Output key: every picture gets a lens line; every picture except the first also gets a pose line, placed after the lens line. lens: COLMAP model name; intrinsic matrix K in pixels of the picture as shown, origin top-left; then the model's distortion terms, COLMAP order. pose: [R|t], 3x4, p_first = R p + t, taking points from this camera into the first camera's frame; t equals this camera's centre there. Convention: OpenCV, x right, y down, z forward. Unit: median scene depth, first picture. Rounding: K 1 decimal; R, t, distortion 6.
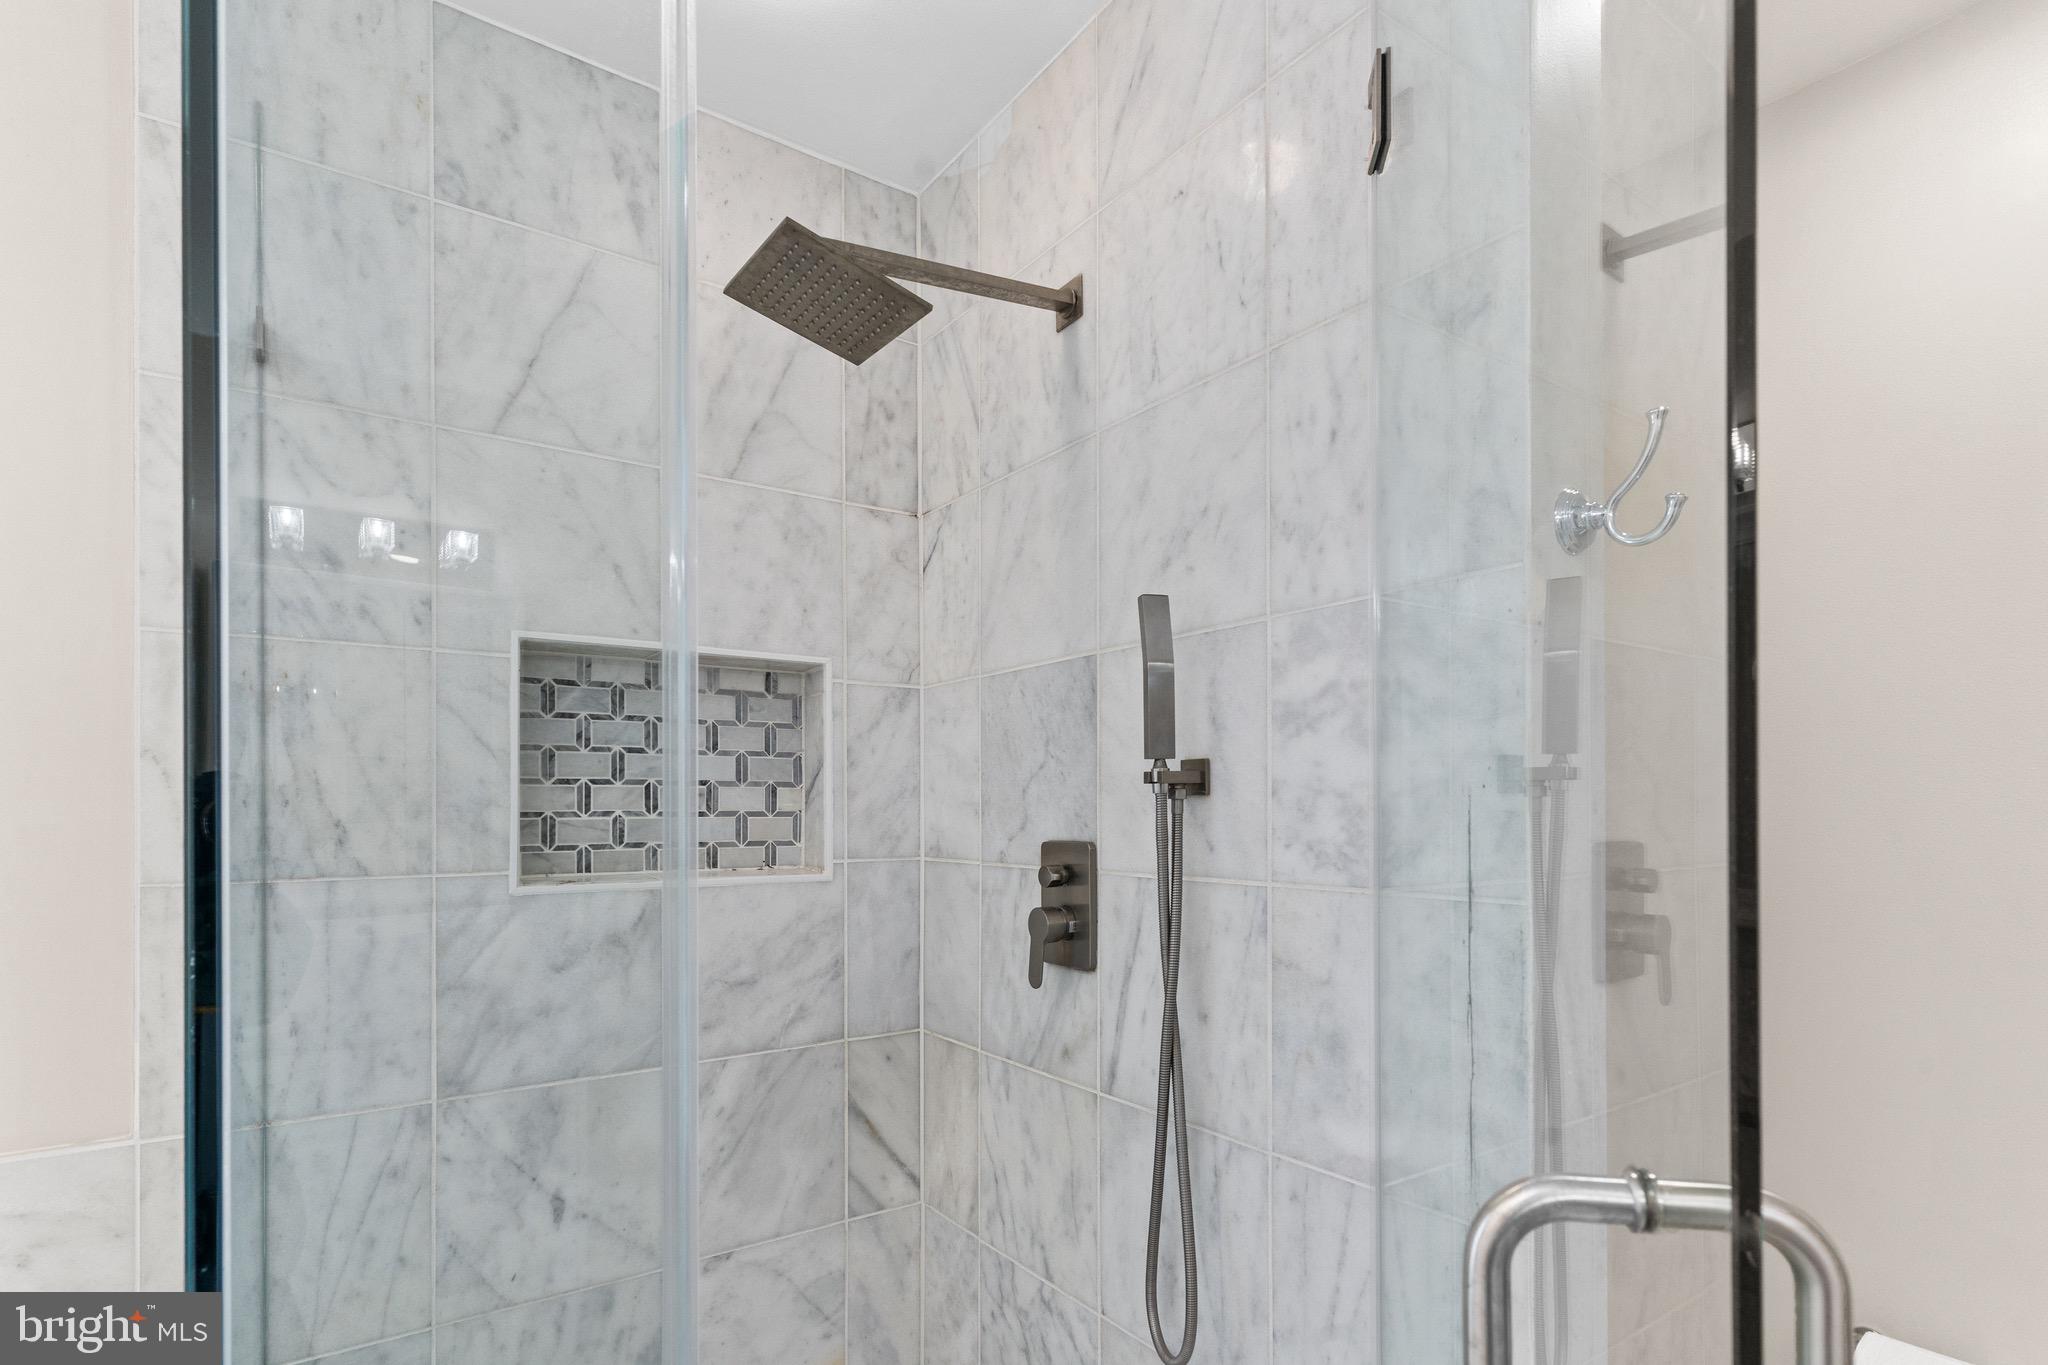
lens RADIAL K [[1016.7, 0, 1022.0], [0, 1016.7, 808.5], [0, 0, 1]] dist [-0.000380, 0.000014]
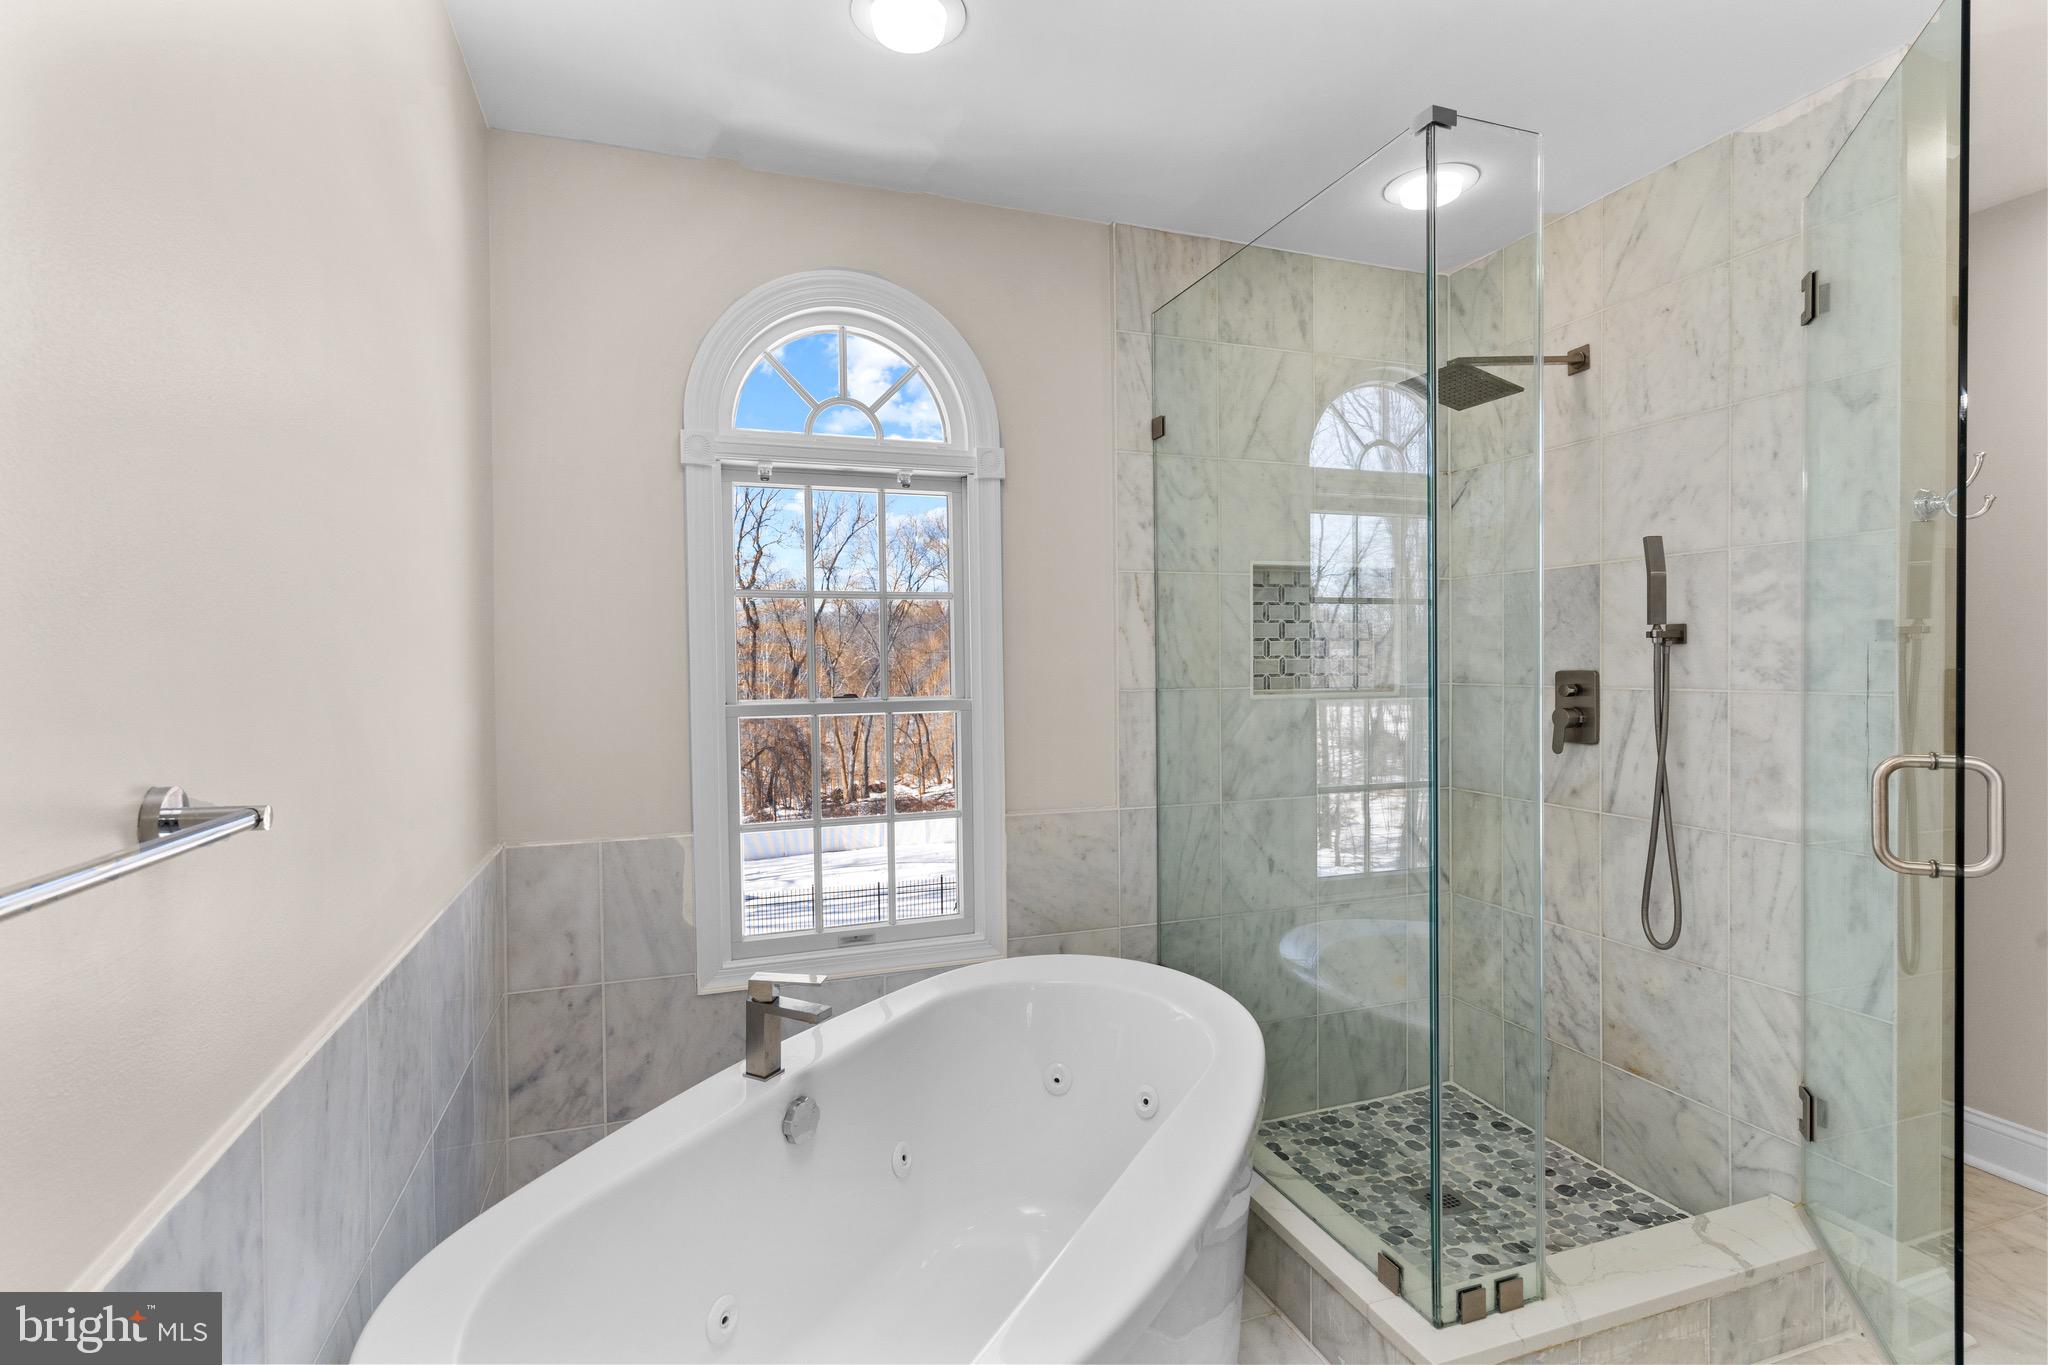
lens RADIAL K [[988.3, 0, 992.6], [0, 988.3, 672.2], [0, 0, 1]] dist [0.003959, 0.000326]
pose [[0.958680, -0.001236, -0.284485, -0.461019], [0.005667, 0.999875, 0.014751, 0.003838], [0.284431, -0.015754, 0.958567, -0.970484]]
